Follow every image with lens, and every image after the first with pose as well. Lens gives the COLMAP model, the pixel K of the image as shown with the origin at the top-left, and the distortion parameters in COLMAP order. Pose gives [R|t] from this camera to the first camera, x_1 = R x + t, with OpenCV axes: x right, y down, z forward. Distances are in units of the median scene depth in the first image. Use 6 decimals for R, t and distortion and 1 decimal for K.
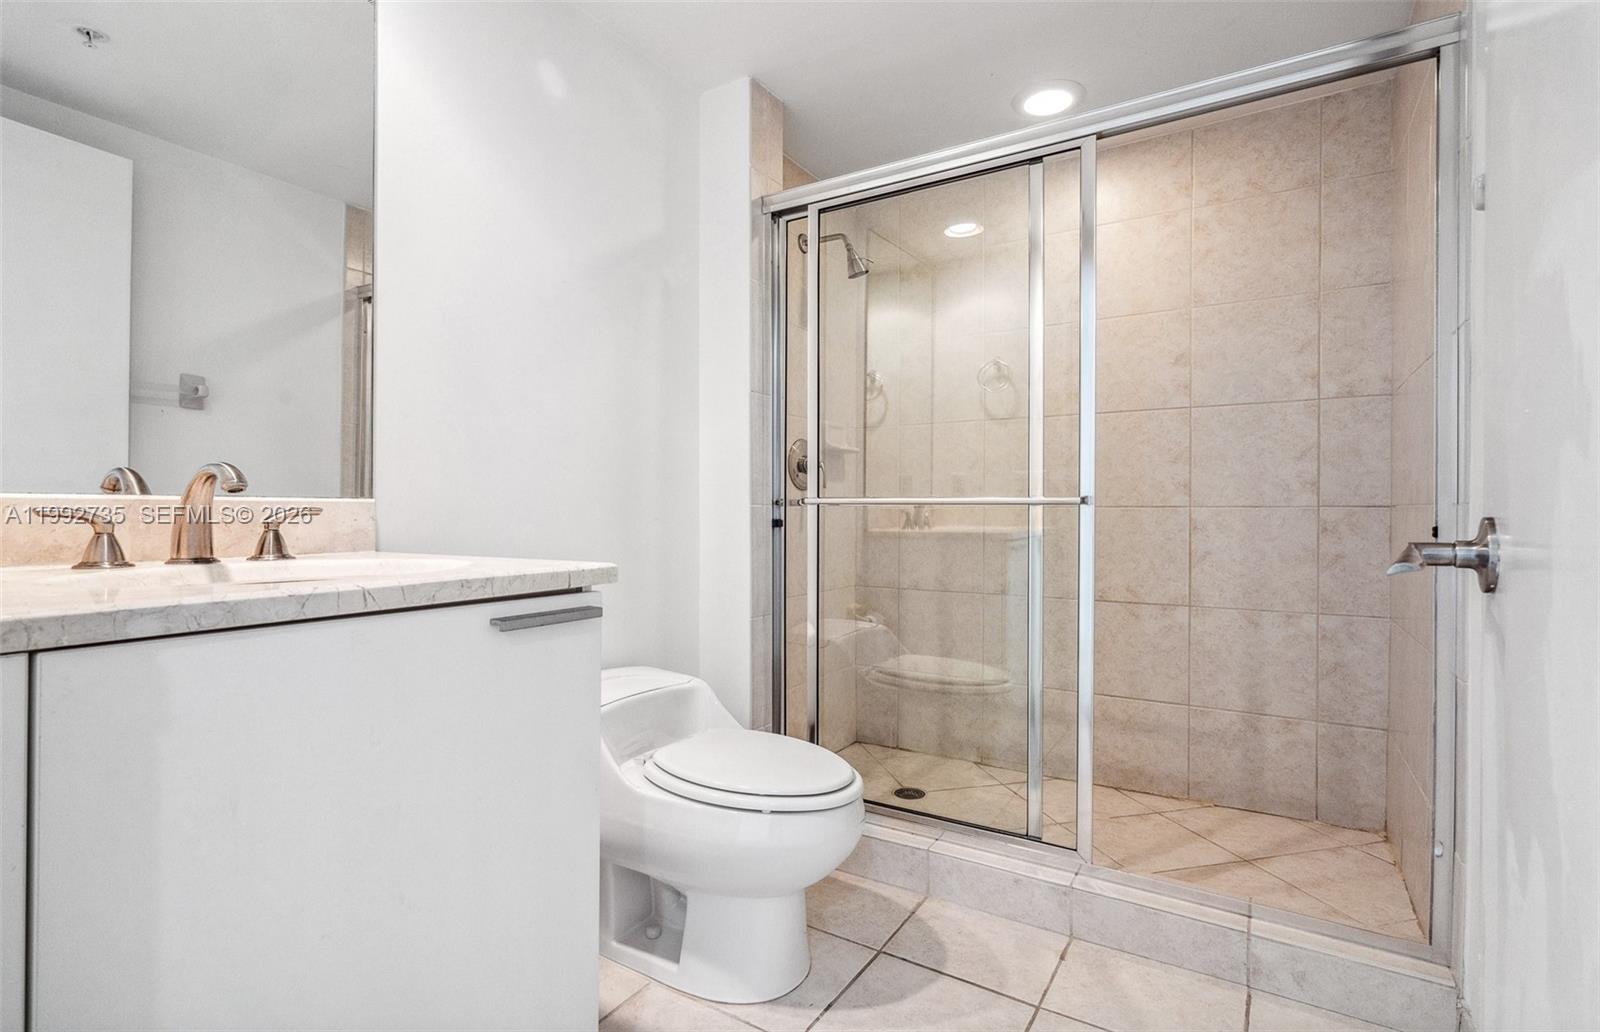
lens RADIAL K [[689.7, 0, 797.2], [0, 689.7, 516.0], [0, 0, 1]] dist [-0.000010, 0.000172]
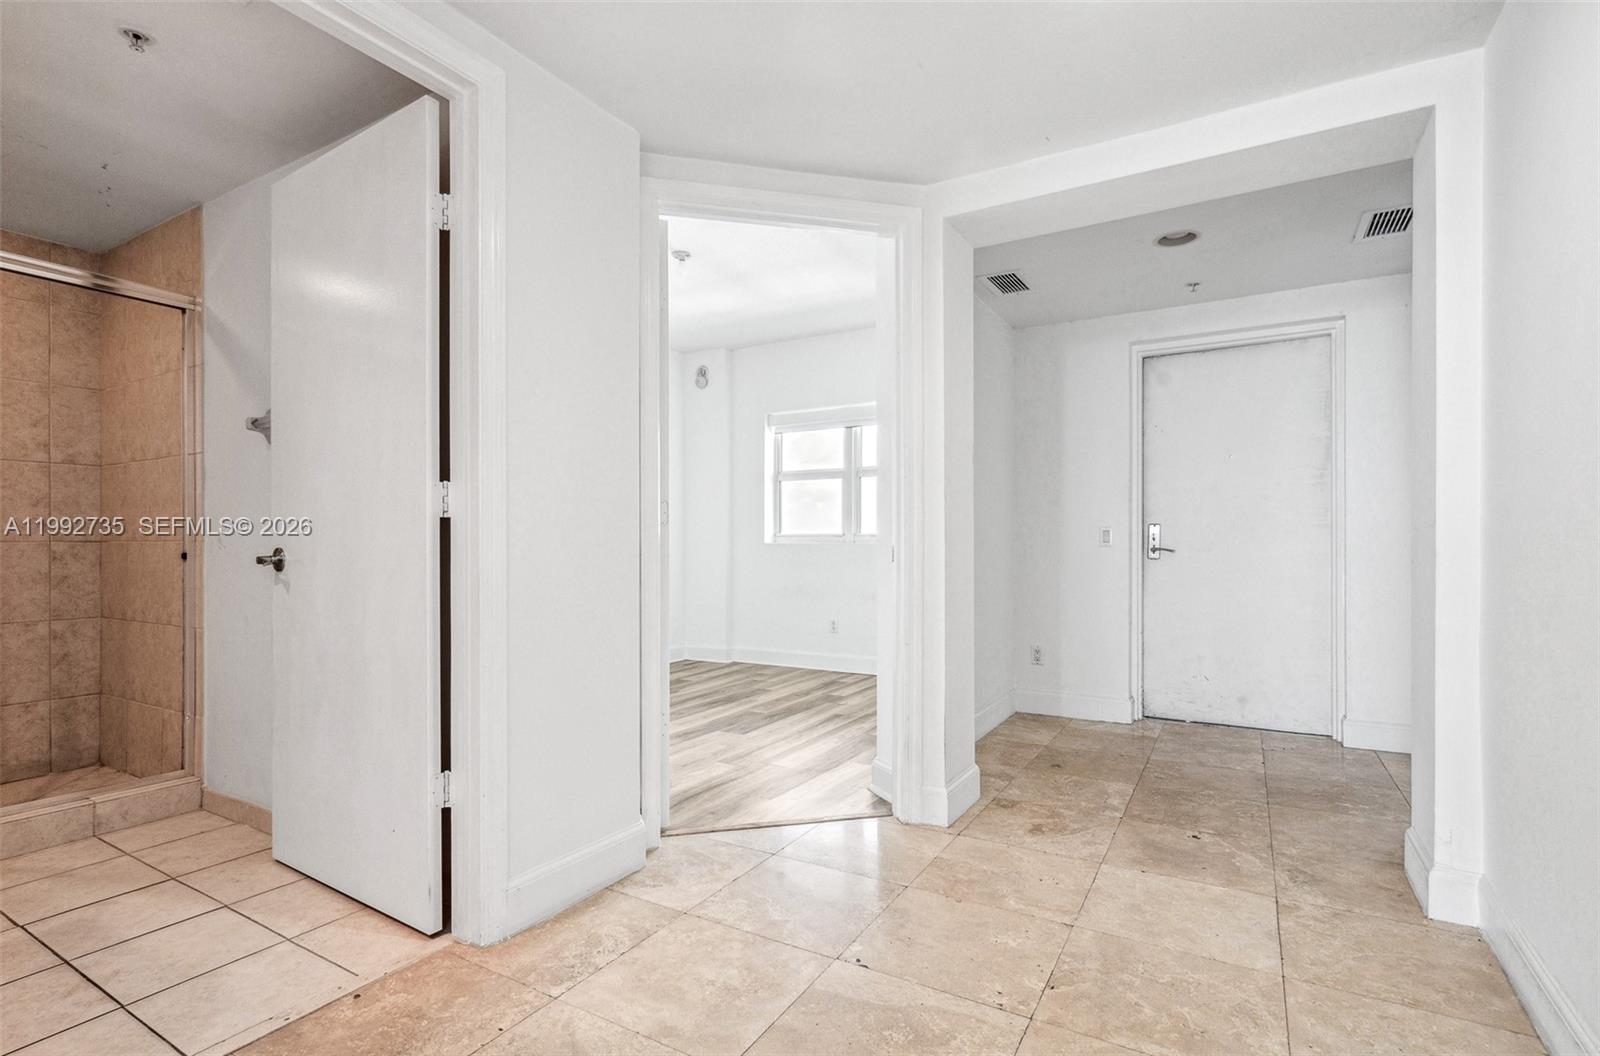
lens RADIAL K [[739.8, 0, 799.7], [0, 739.8, 534.7], [0, 0, 1]] dist [-0.000450, 0.001416]
pose [[-0.087878, 0.006236, 0.996112, -0.831405], [0.009637, 0.999939, -0.005410, -0.005226], [-0.996085, 0.009125, -0.087933, -0.345666]]
